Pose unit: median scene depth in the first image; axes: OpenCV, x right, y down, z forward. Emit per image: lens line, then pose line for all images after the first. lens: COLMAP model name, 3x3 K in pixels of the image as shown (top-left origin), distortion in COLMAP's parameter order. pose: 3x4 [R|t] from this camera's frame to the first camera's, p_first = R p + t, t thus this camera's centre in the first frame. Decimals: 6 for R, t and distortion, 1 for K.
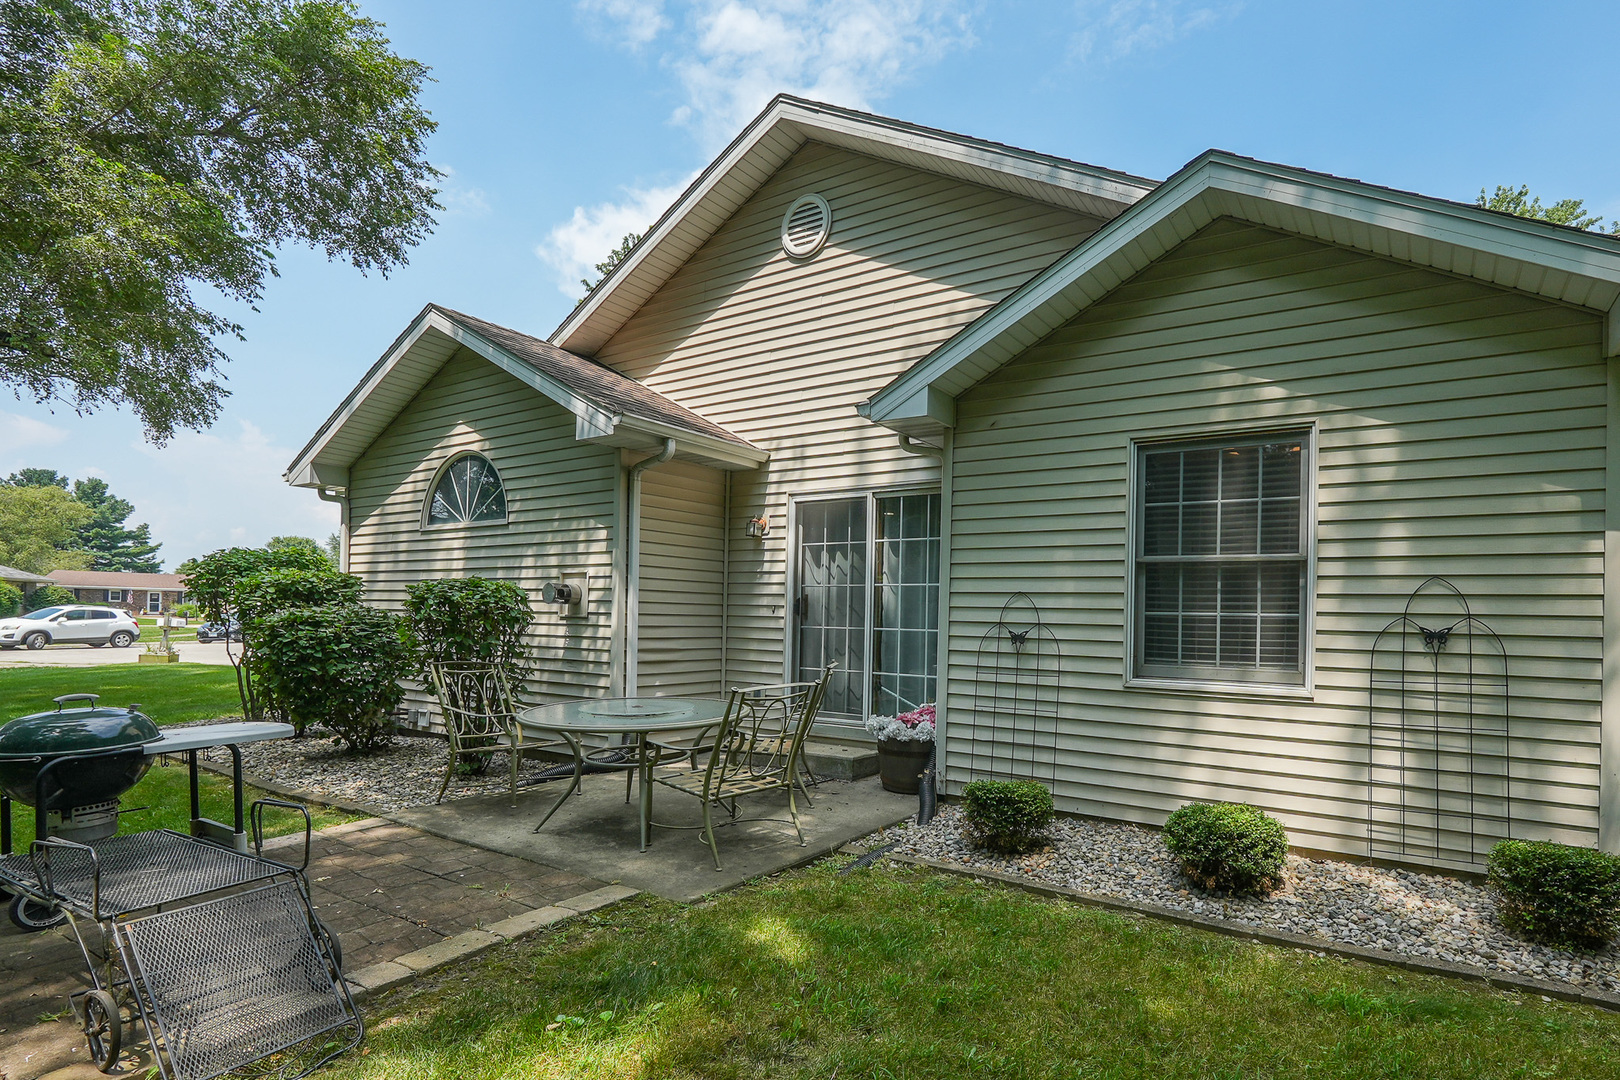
lens RADIAL K [[739.2, 0, 721.2], [0, 739.2, 604.0], [0, 0, 1]] dist [-0.009220, 0.002231]
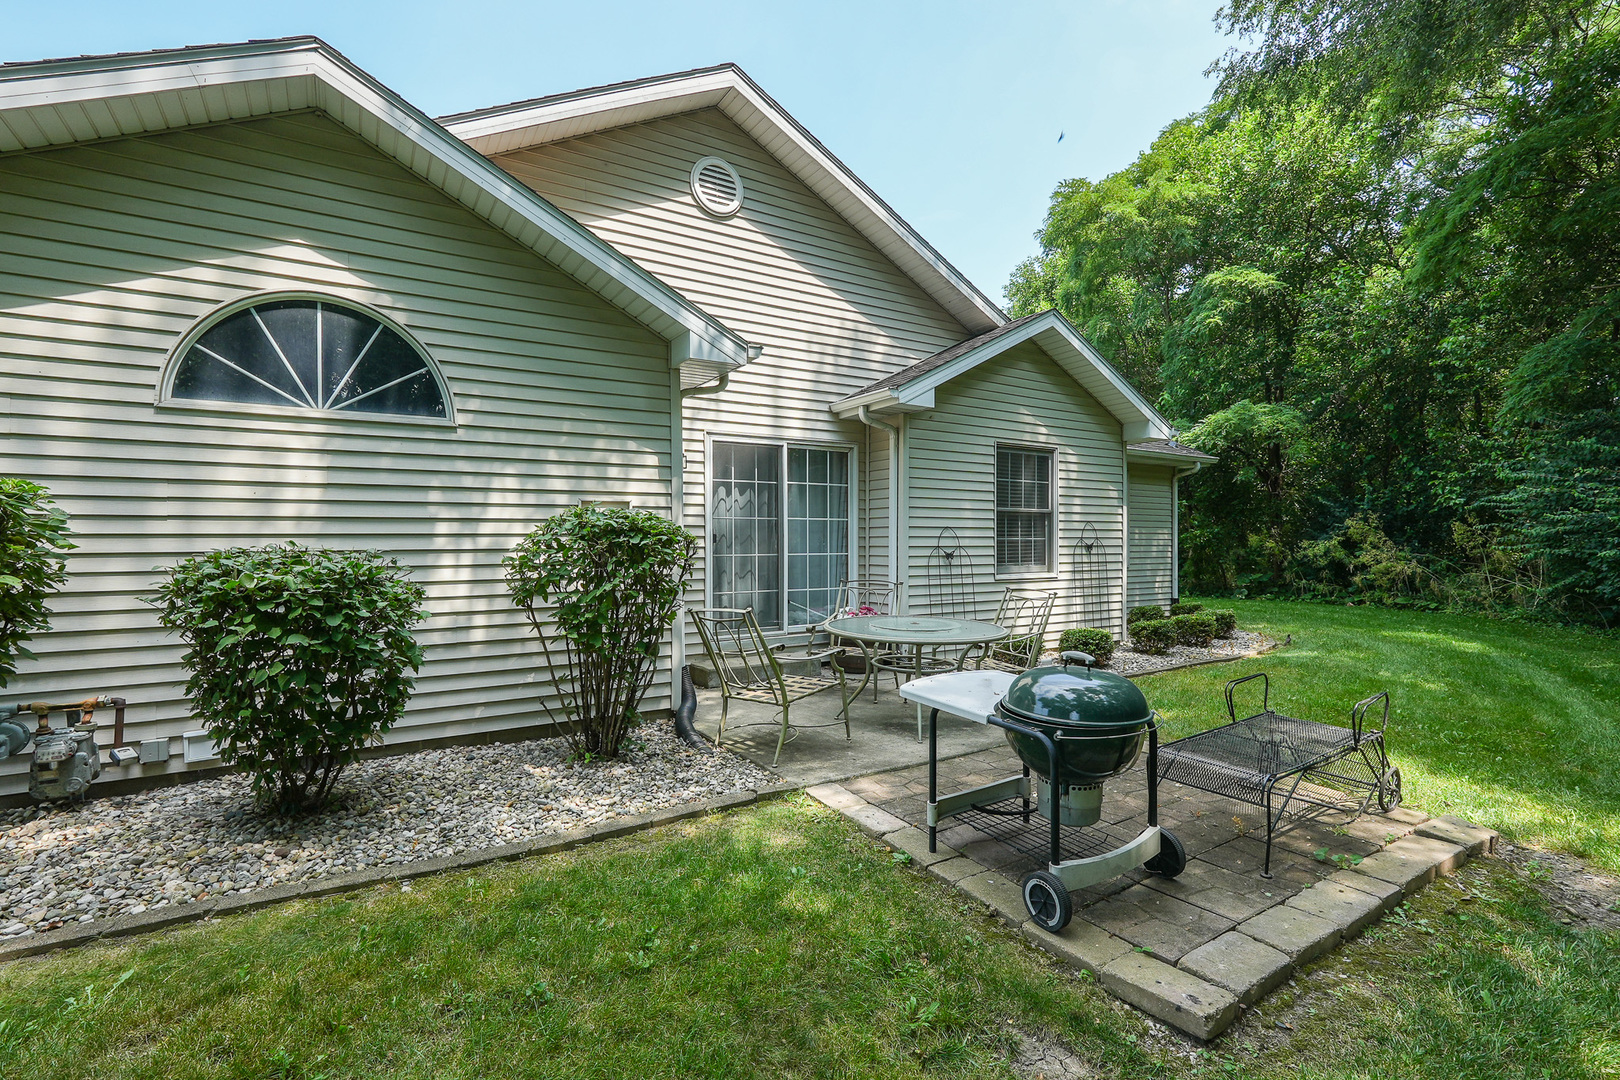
lens RADIAL K [[739.2, 0, 802.3], [0, 739.2, 541.2], [0, 0, 1]] dist [-0.009220, 0.002231]
pose [[0.438263, -0.019735, 0.898630, -0.950793], [0.001464, 0.999773, 0.021242, -0.015677], [-0.898845, -0.007994, 0.438193, 0.474841]]
